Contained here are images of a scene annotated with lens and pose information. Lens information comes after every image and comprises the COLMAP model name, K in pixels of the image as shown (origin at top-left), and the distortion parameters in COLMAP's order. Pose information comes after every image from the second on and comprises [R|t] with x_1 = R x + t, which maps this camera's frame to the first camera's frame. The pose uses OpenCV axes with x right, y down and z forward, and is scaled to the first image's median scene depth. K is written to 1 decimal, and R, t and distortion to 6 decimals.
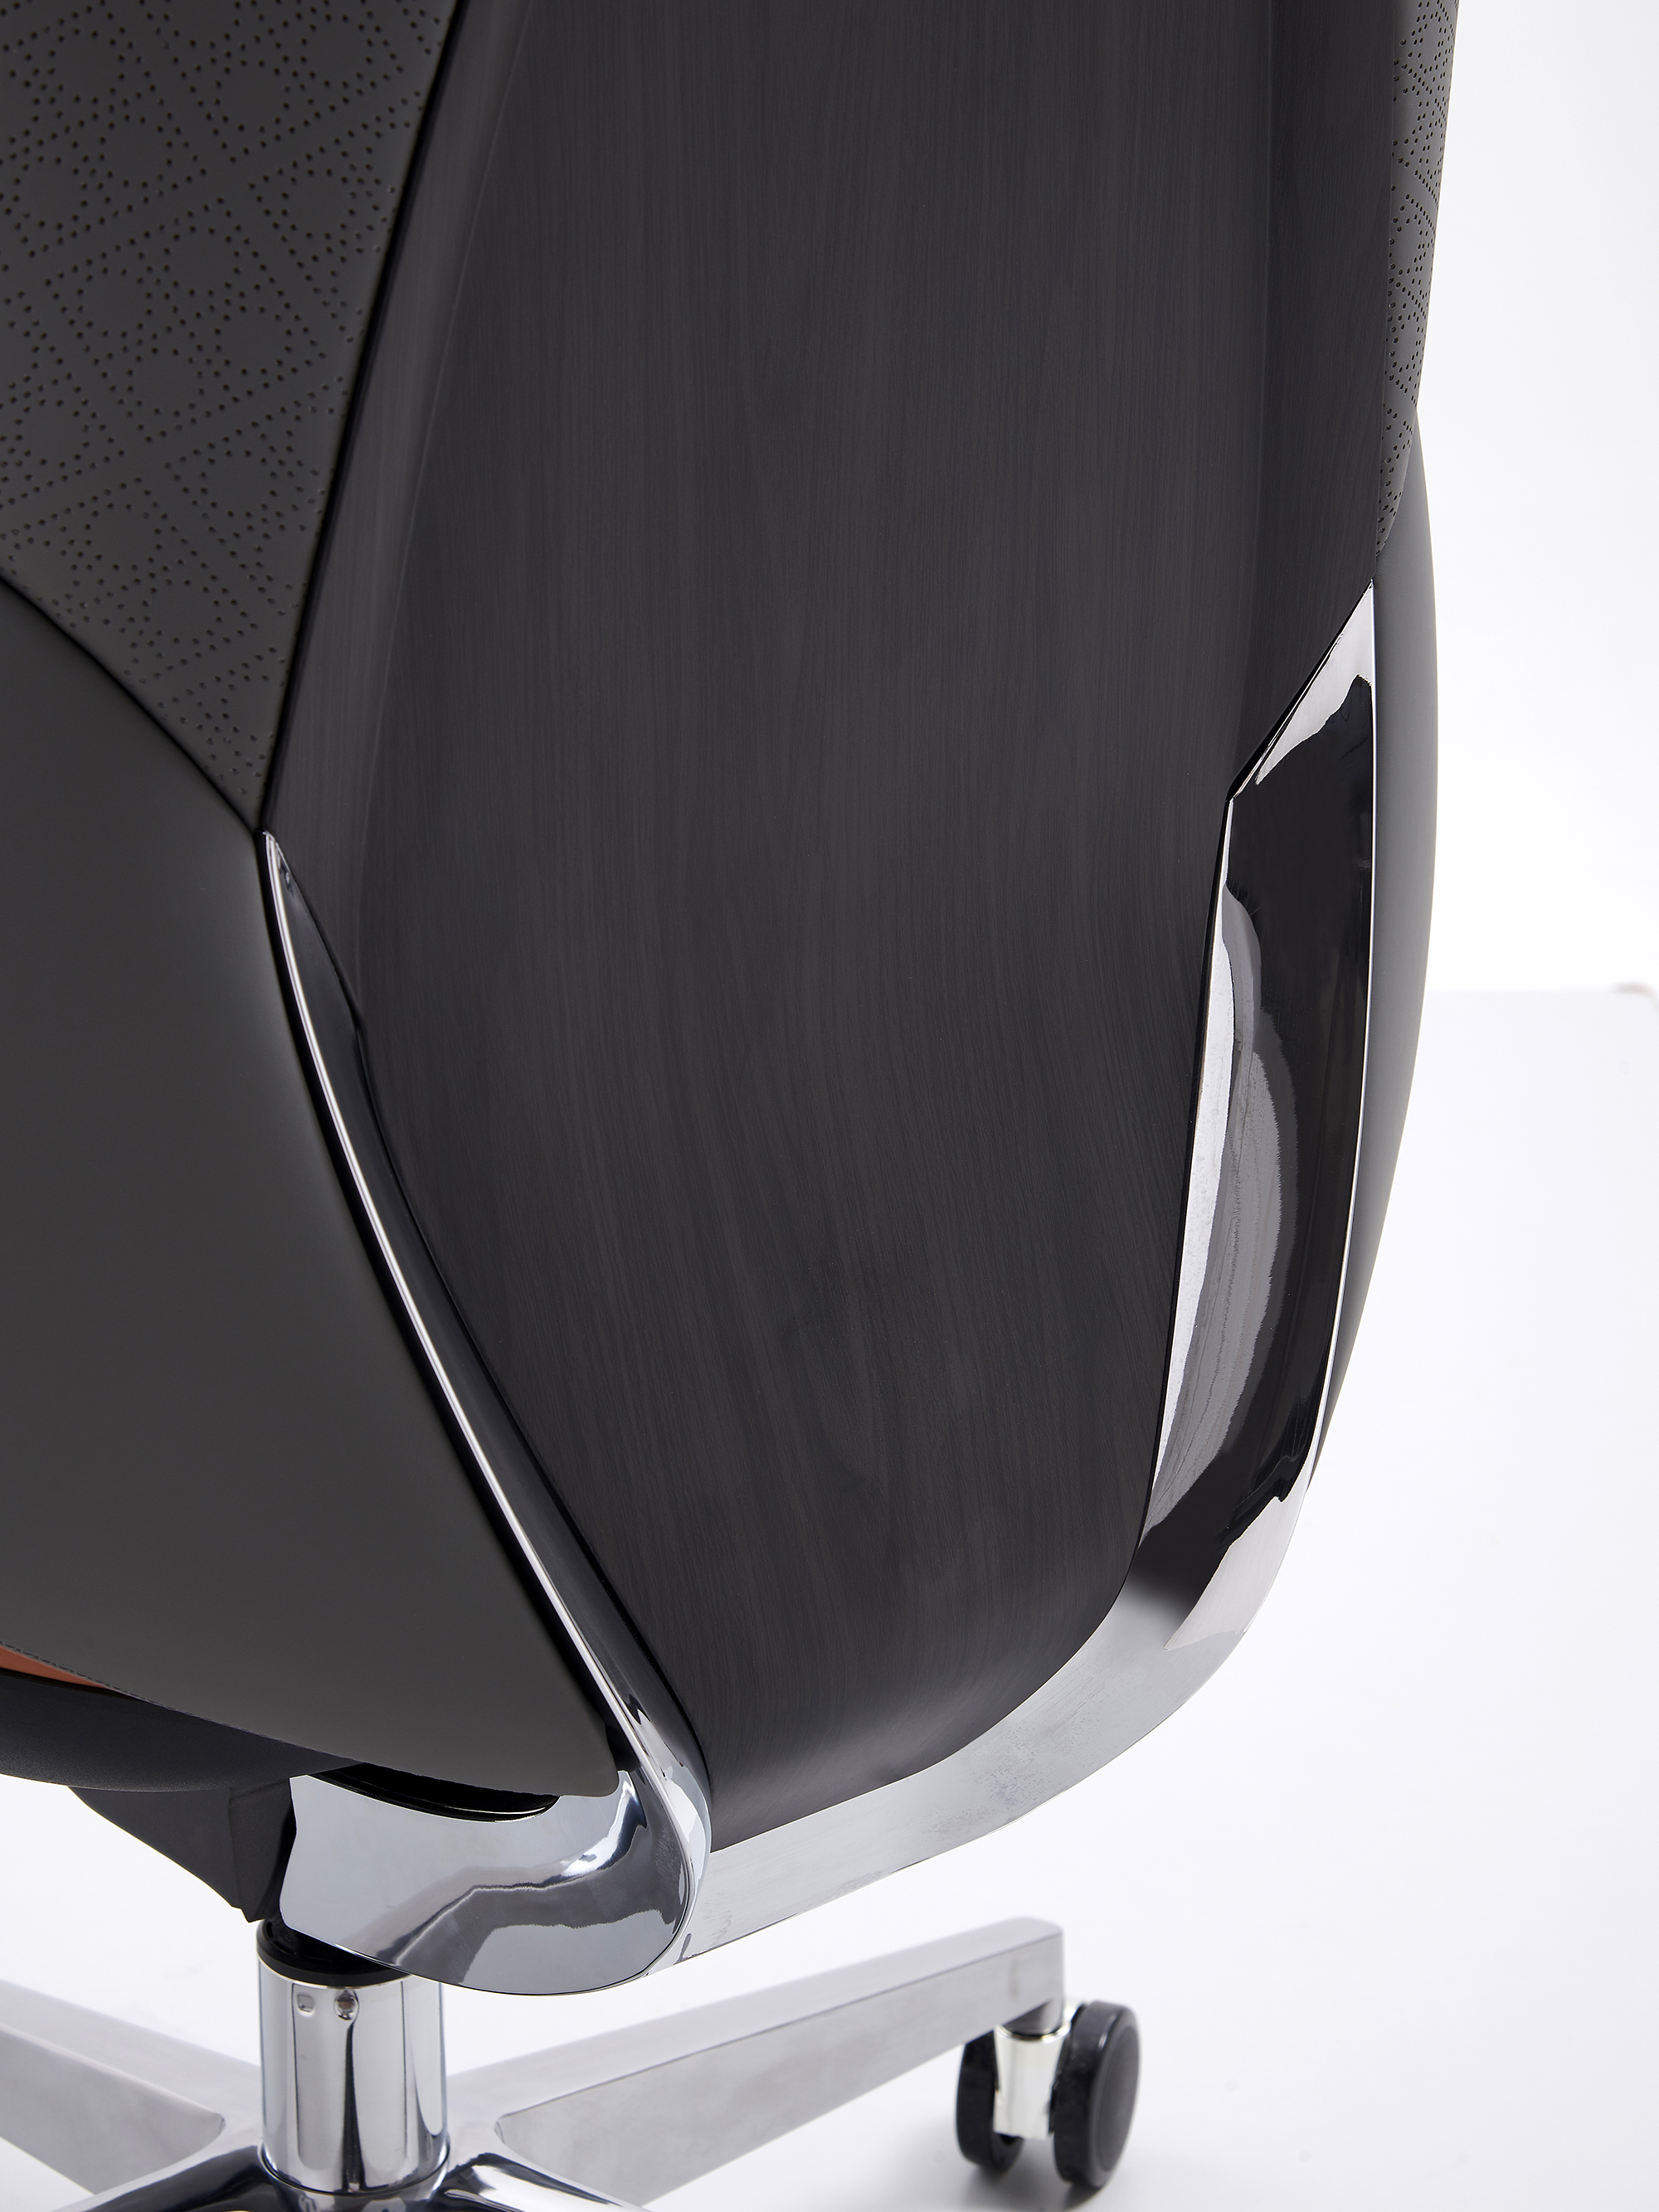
lens RADIAL K [[5949.0, 0, 828.0], [0, 5949.0, 1106.6], [0, 0, 1]] dist [-0.032668, 0.000000]
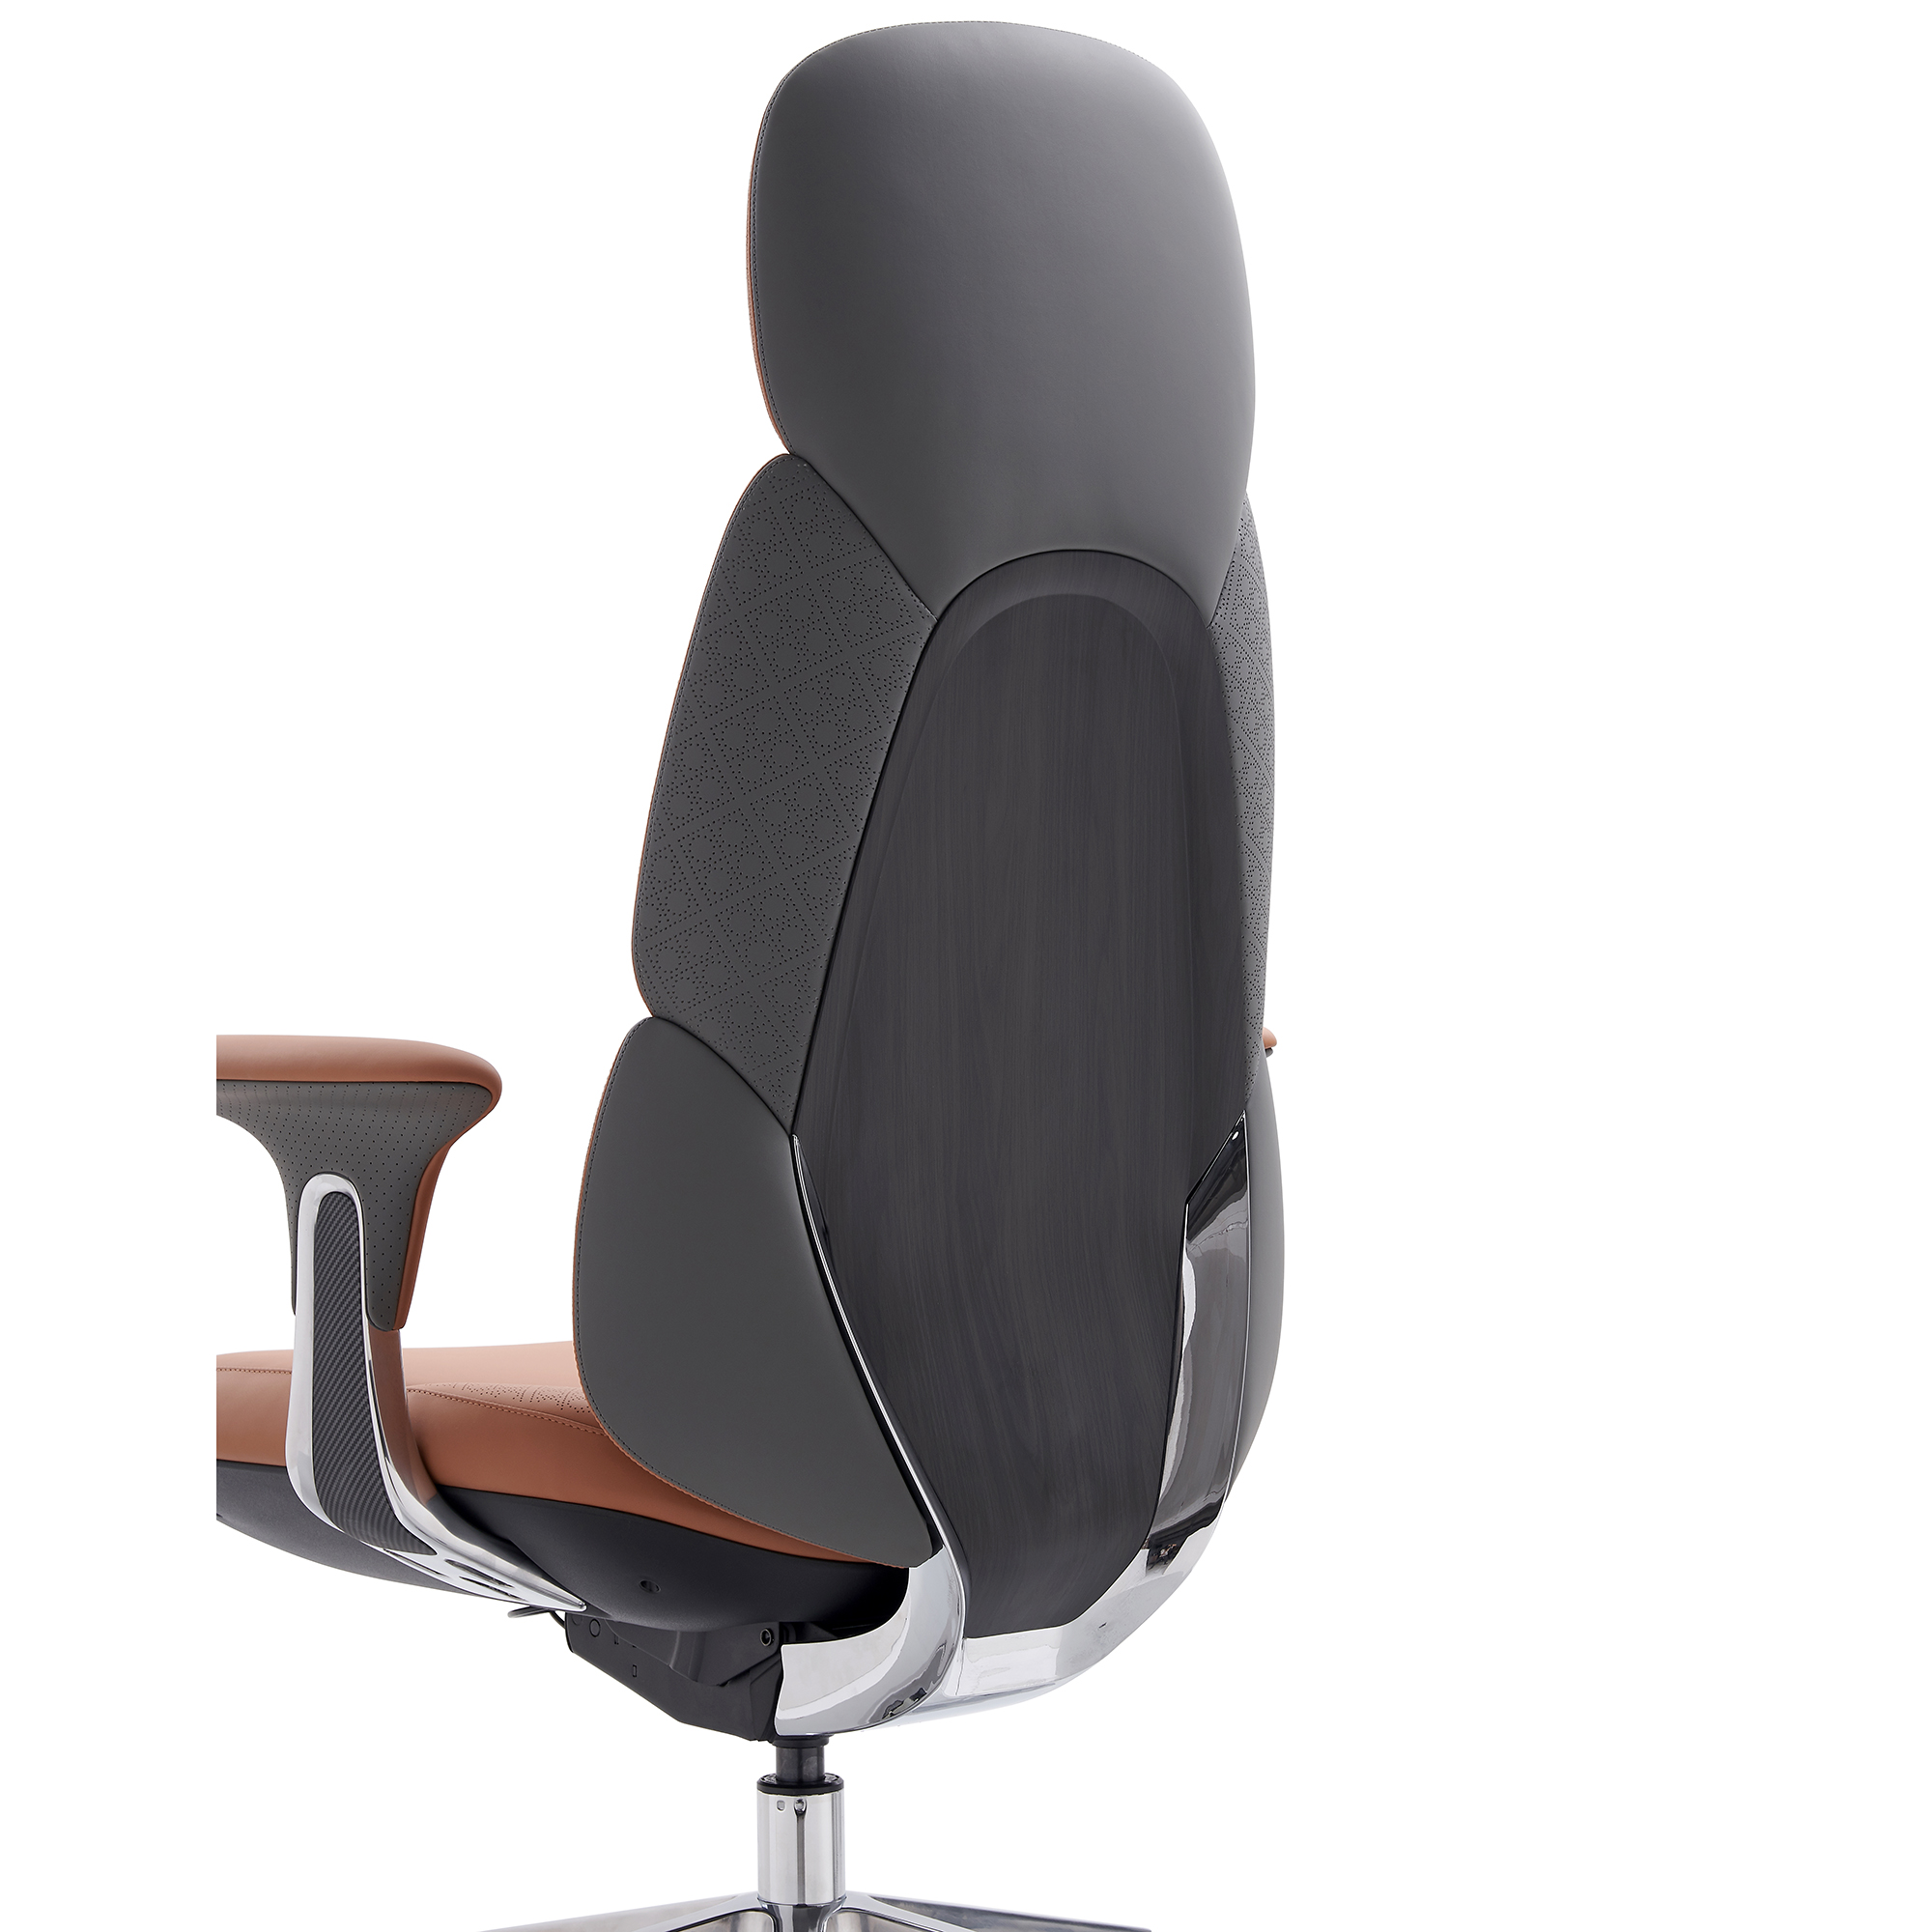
lens RADIAL K [[9451.0, 0, 965.1], [0, 9451.0, 965.5], [0, 0, 1]] dist [-0.815904, 0.000000]
pose [[0.999849, -0.016767, -0.004649, -0.000500], [0.014039, 0.935252, -0.353705, 1.355570], [0.010278, 0.353586, 0.935345, -2.895666]]
